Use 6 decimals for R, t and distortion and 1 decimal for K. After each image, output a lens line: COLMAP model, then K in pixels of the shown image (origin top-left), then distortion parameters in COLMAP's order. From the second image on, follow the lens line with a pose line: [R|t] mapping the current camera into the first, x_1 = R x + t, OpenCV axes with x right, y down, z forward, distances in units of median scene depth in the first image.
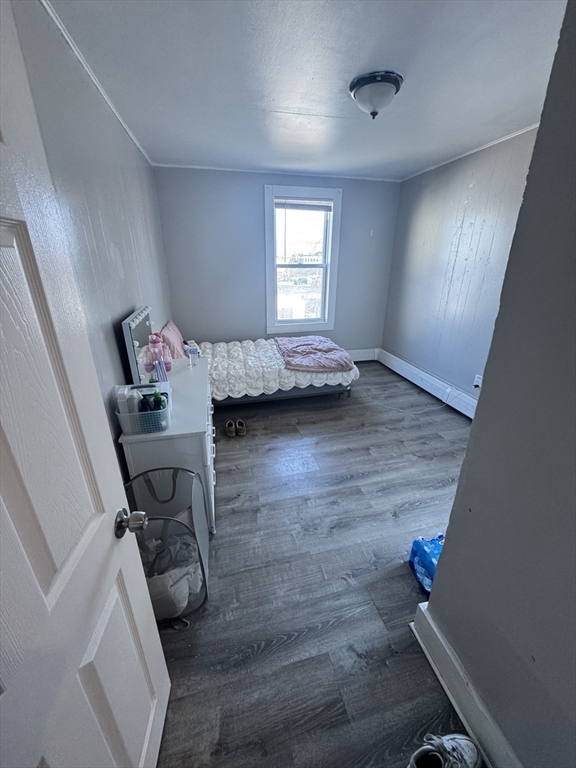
lens RADIAL K [[309.7, 0, 288.6], [0, 309.7, 385.0], [0, 0, 1]] dist [0.001043, 0.000015]
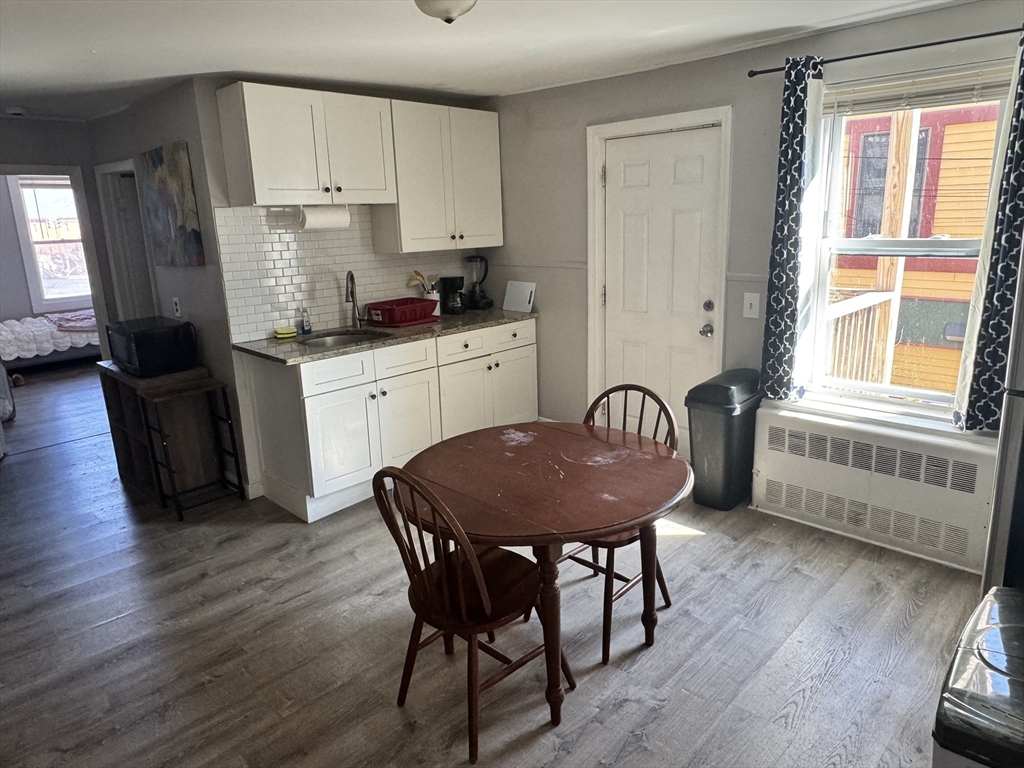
lens RADIAL K [[671.5, 0, 513.8], [0, 671.5, 382.5], [0, 0, 1]] dist [0.007098, 0.003477]
pose [[0.847635, -0.156282, 0.507041, 0.120079], [0.226229, 0.970869, -0.078950, 0.686634], [-0.479932, 0.181628, 0.858298, -1.826531]]
